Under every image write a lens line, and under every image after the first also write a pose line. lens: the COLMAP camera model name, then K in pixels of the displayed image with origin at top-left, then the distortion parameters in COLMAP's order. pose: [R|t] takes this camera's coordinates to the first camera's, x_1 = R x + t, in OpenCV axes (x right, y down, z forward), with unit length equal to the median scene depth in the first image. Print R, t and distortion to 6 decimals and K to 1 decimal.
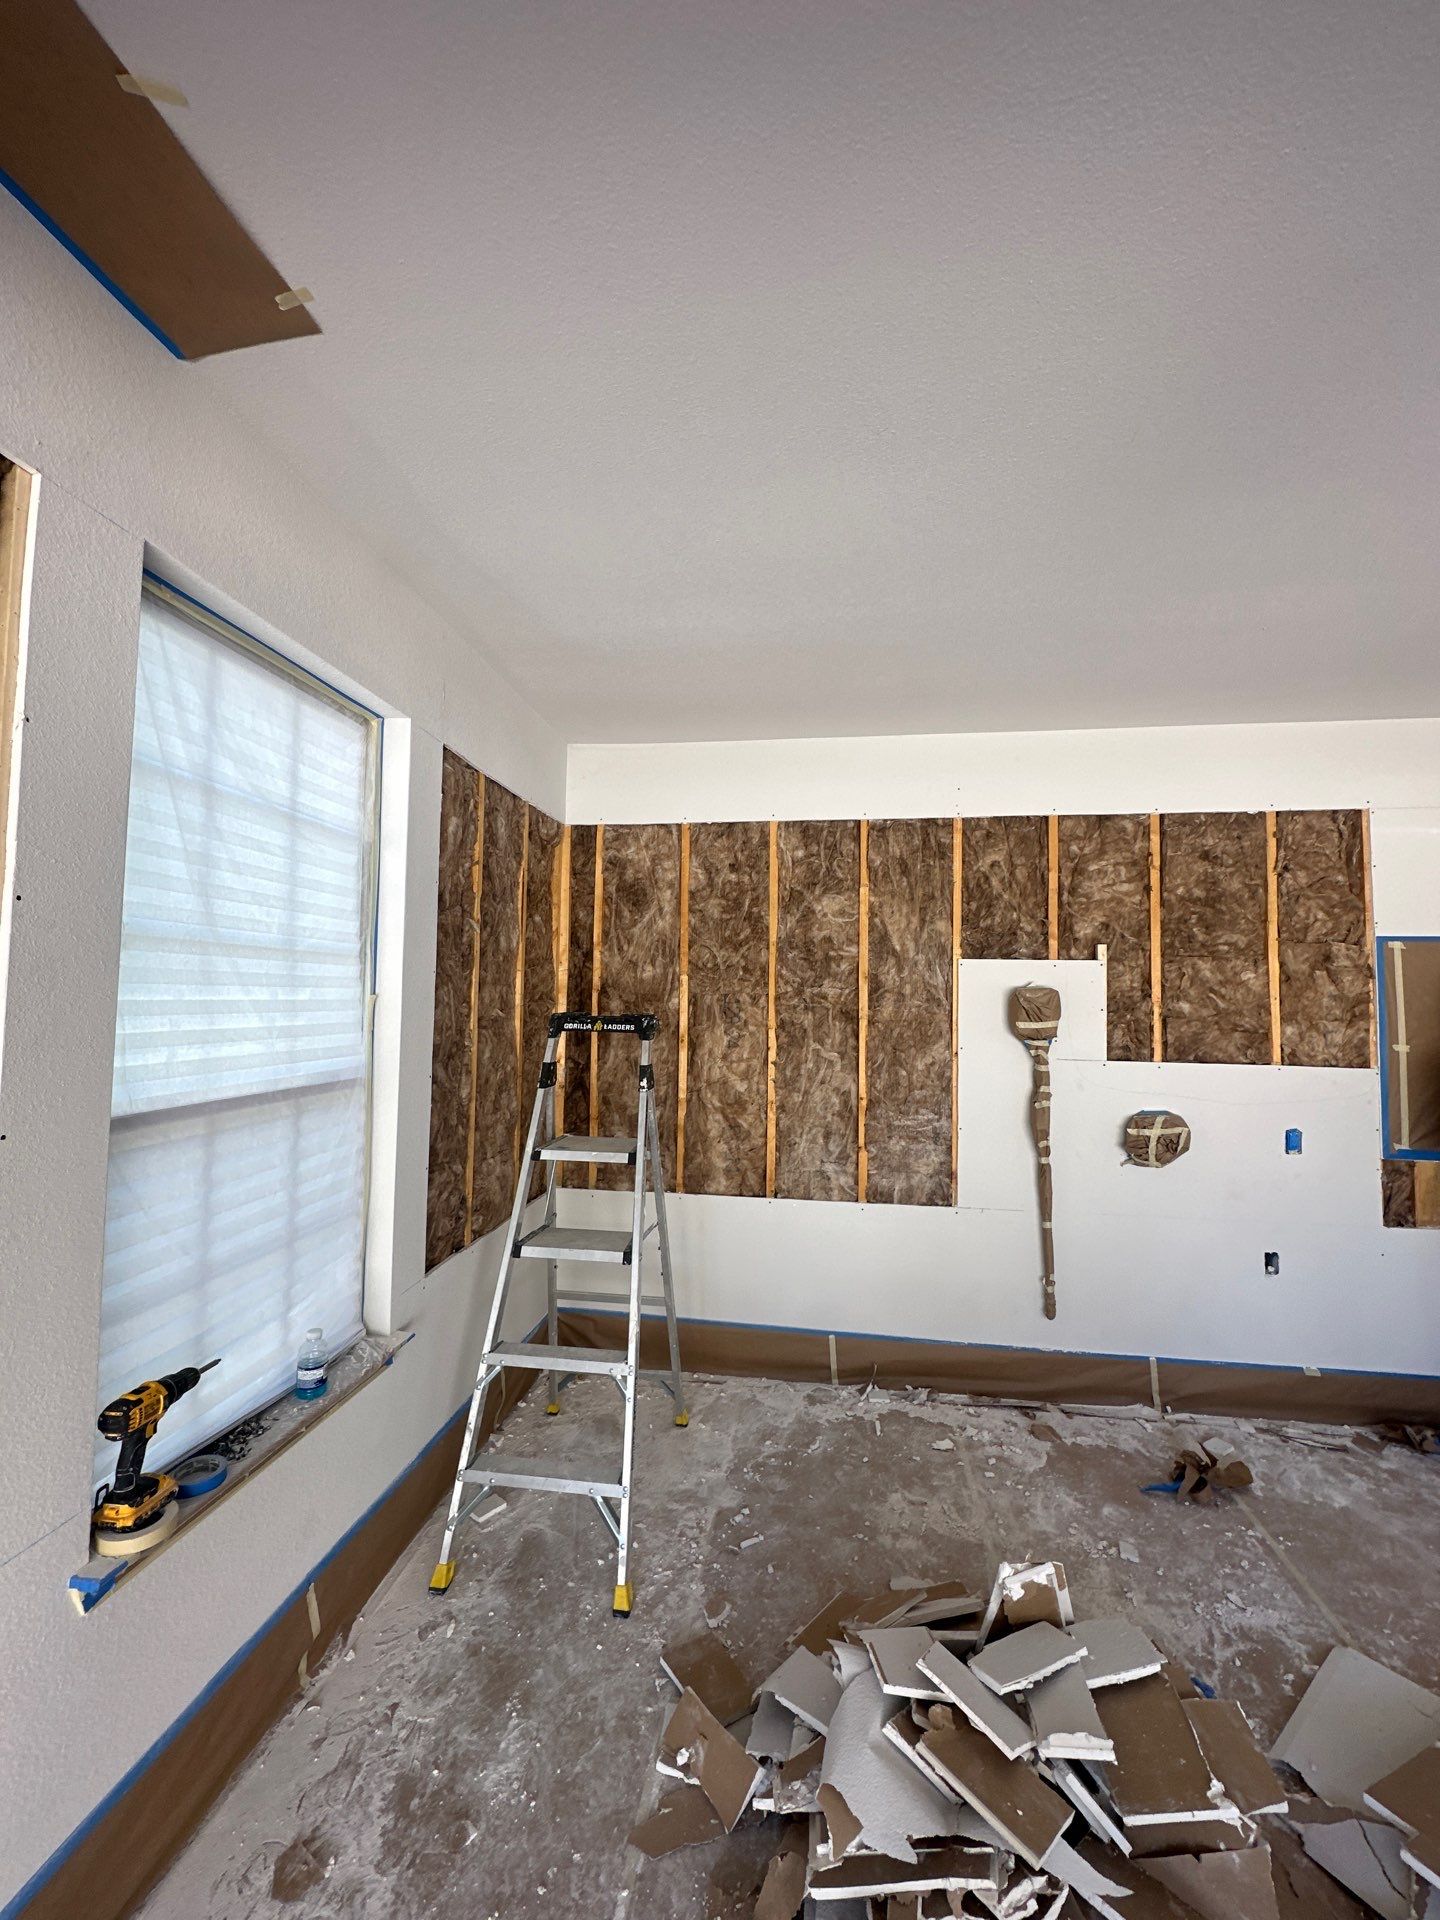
lens RADIAL K [[763.6, 0, 722.4], [0, 763.6, 962.1], [0, 0, 1]] dist [-0.004581, 0.001064]
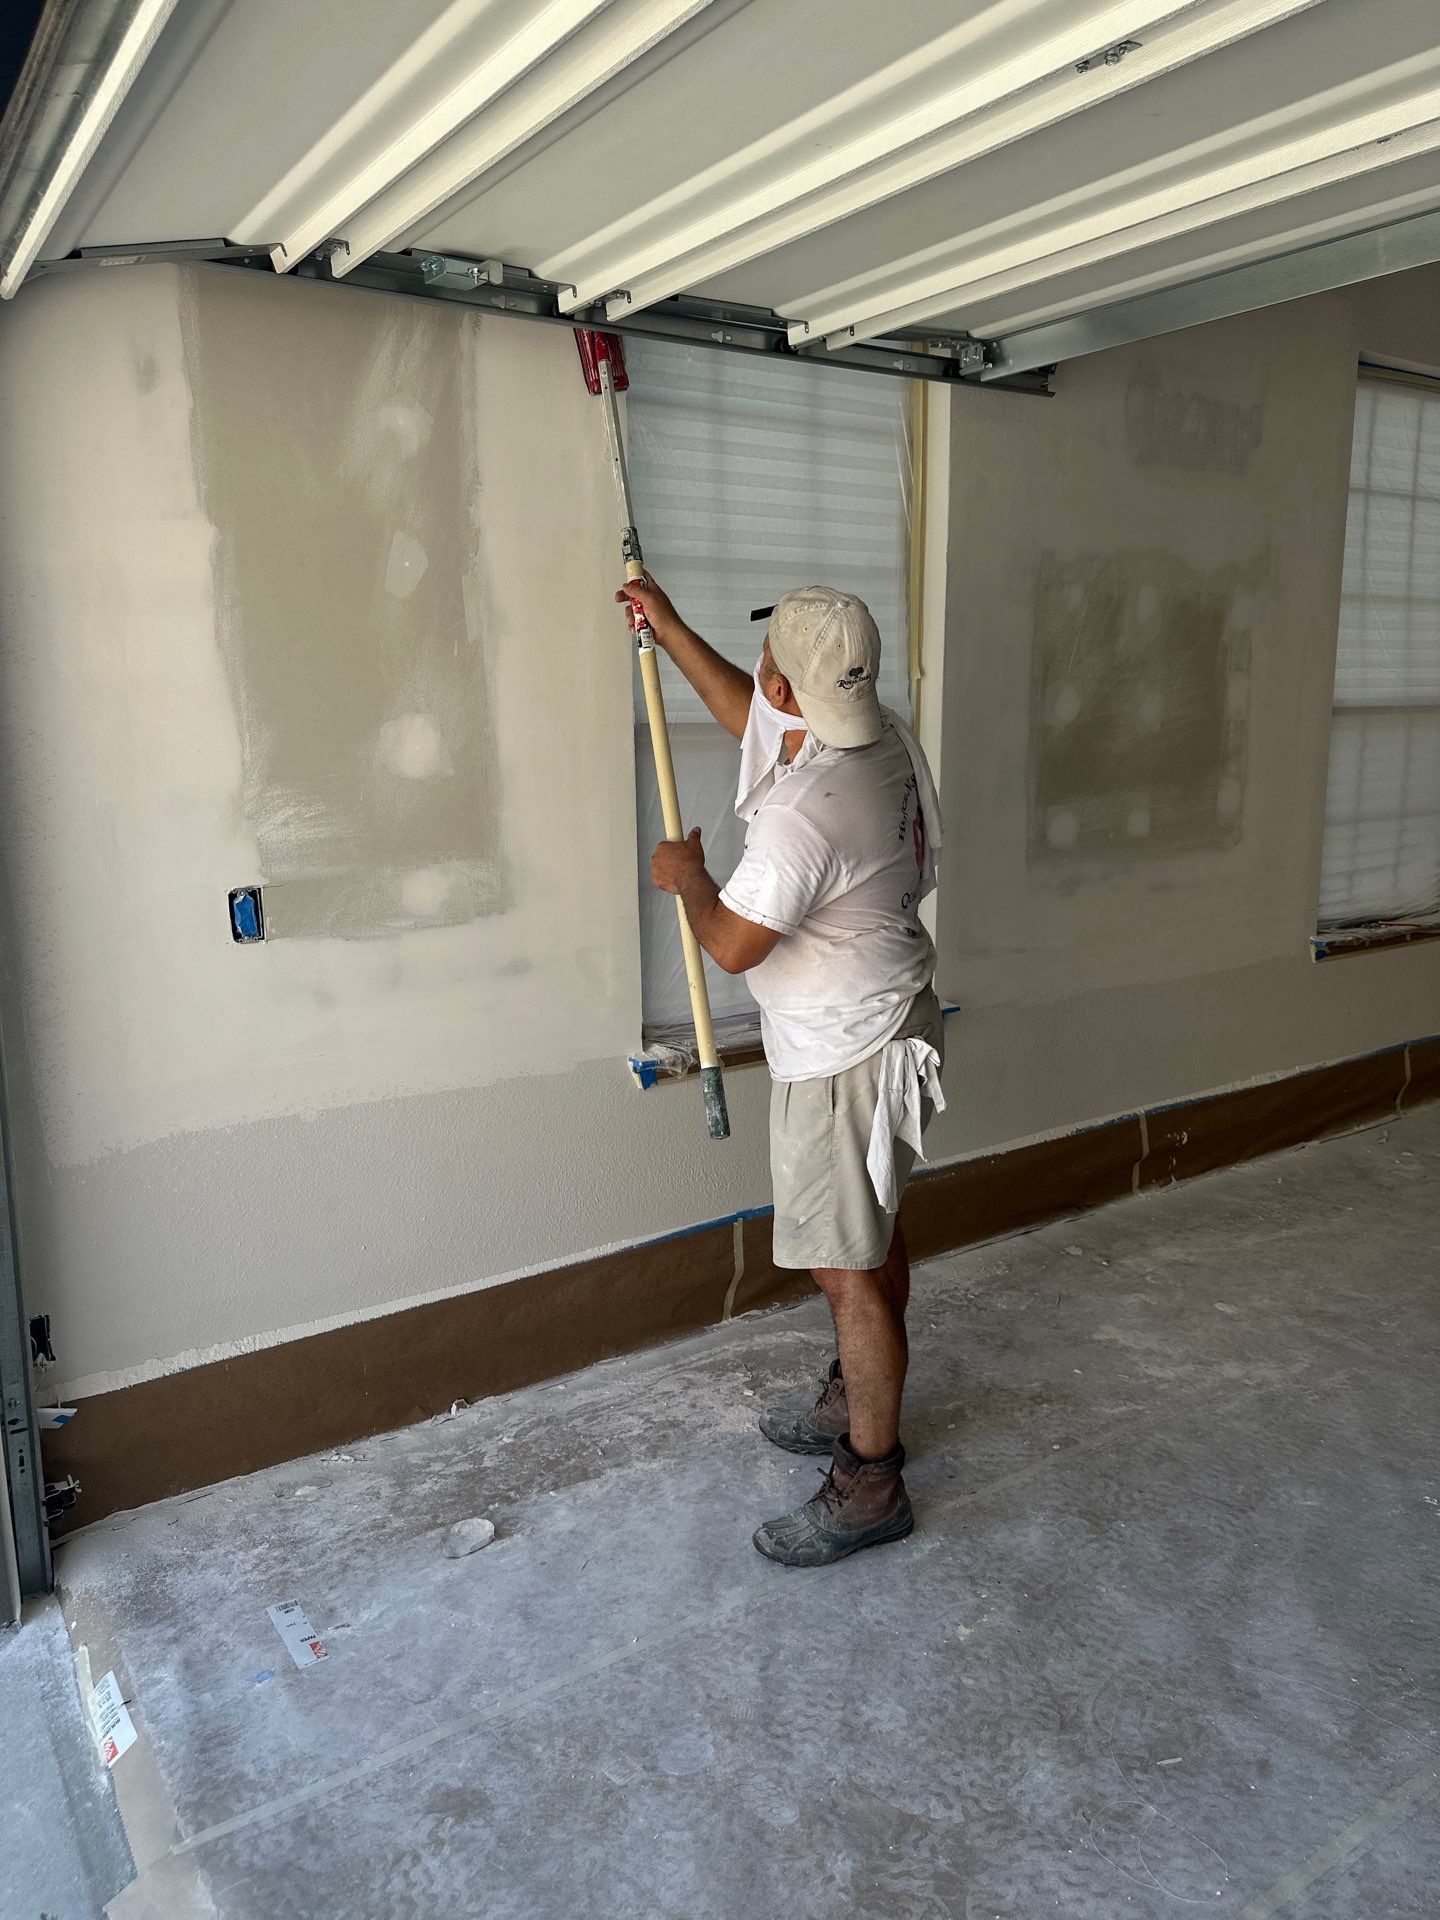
lens RADIAL K [[1362.7, 0, 712.5], [0, 1362.7, 969.4], [0, 0, 1]] dist [0.010930, -0.014088]
pose [[0.660980, 0.123523, -0.740167, 0.299203], [0.058957, 0.974761, 0.215323, 0.014930], [0.748083, -0.185963, 0.637016, -0.981527]]
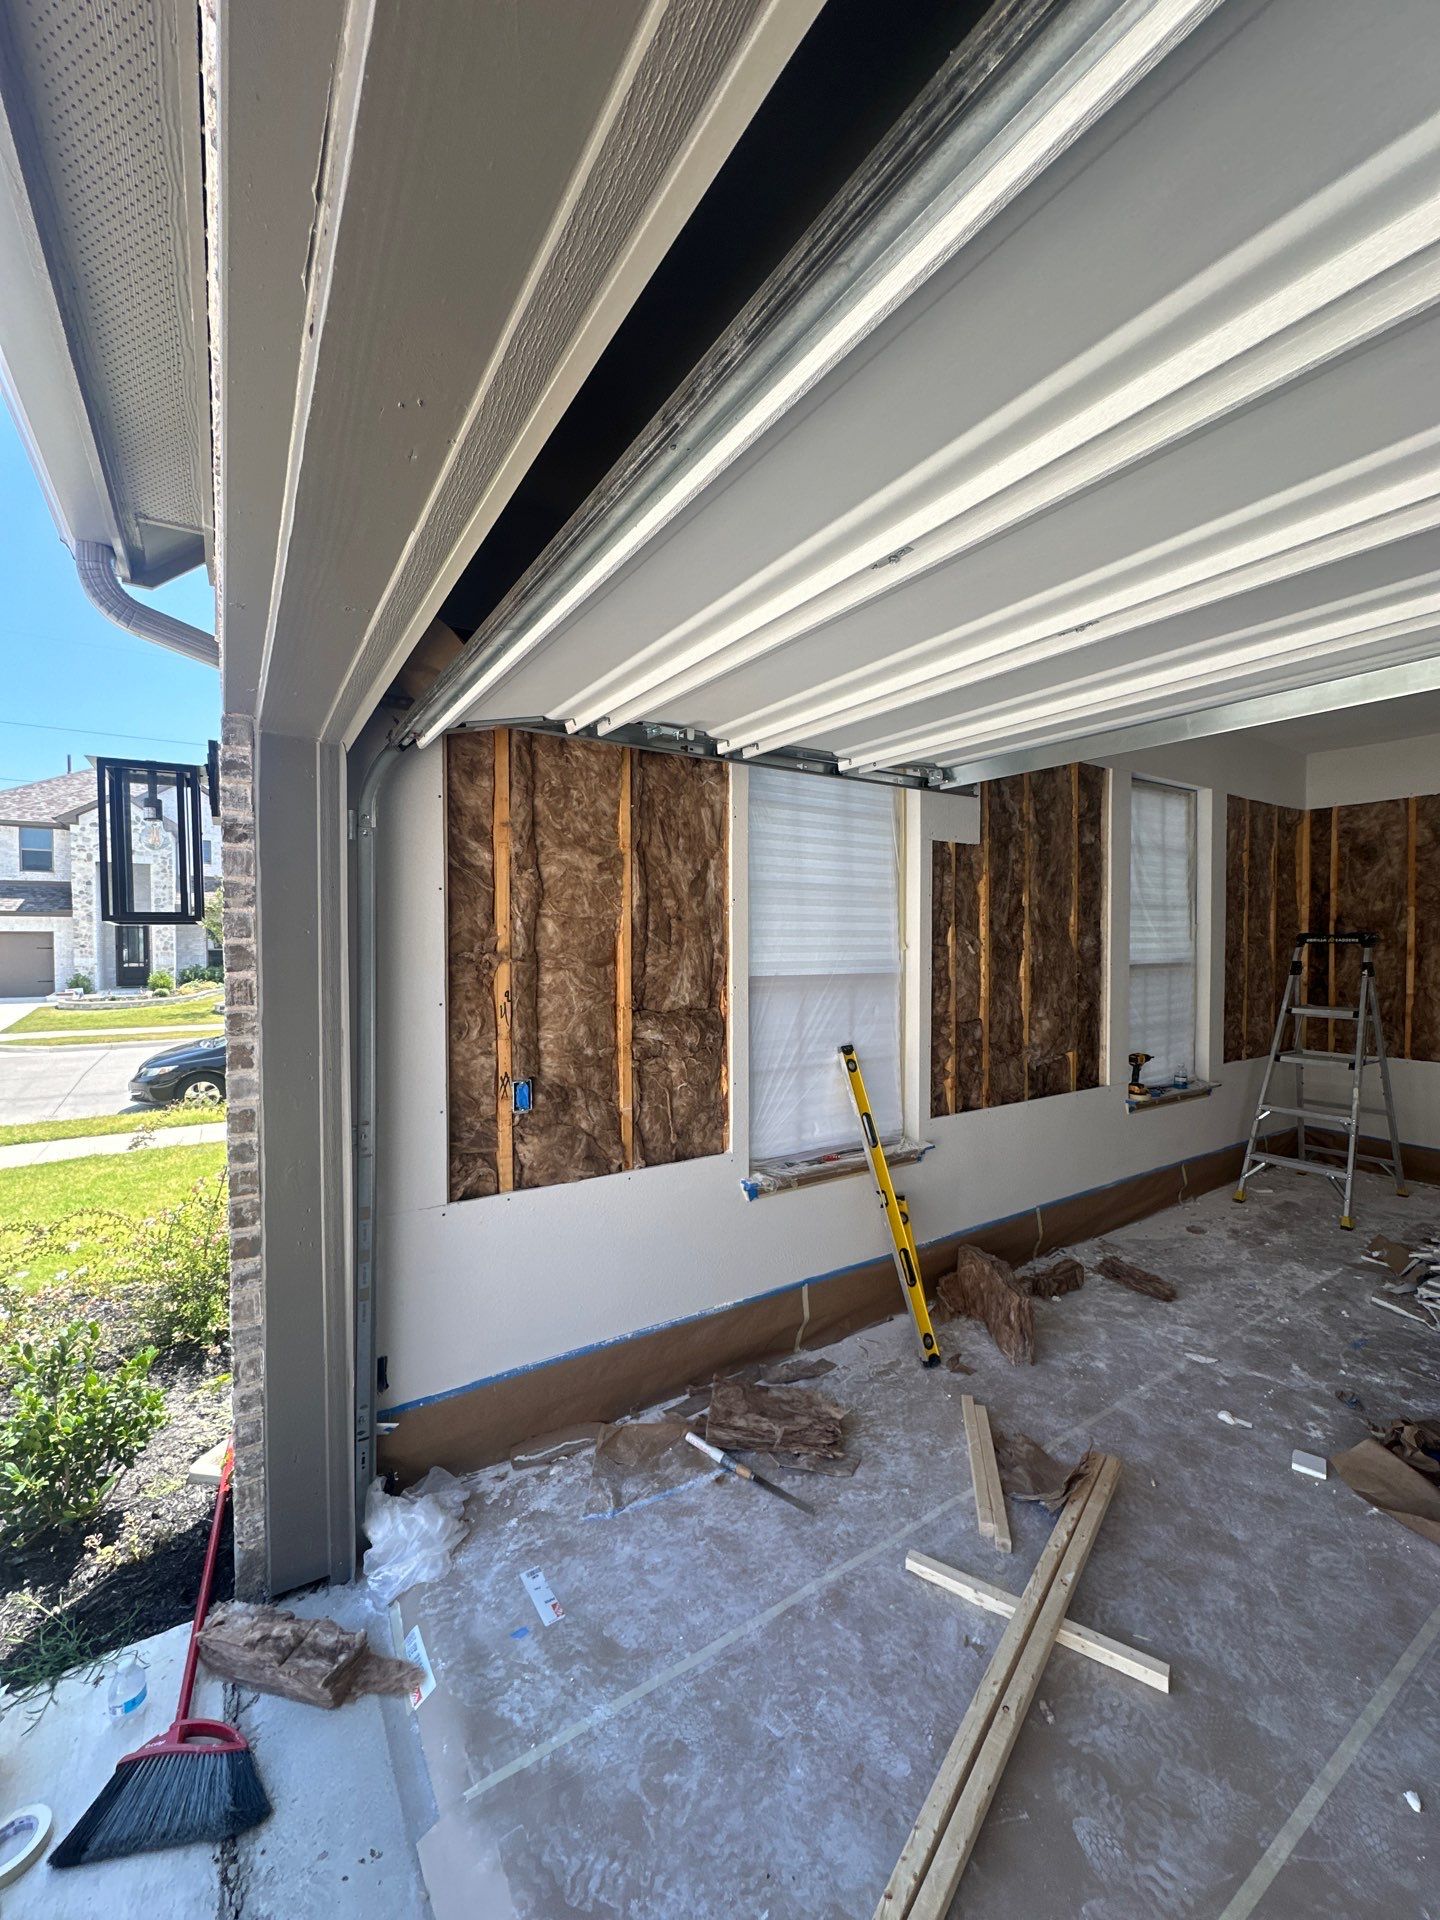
lens RADIAL K [[763.6, 0, 723.0], [0, 763.6, 962.2], [0, 0, 1]] dist [-0.004581, 0.001064]
pose [[0.655315, 0.002483, -0.755352, 0.203221], [0.051360, 0.997534, 0.047837, -0.015293], [0.753607, -0.070144, 0.653571, -0.998741]]
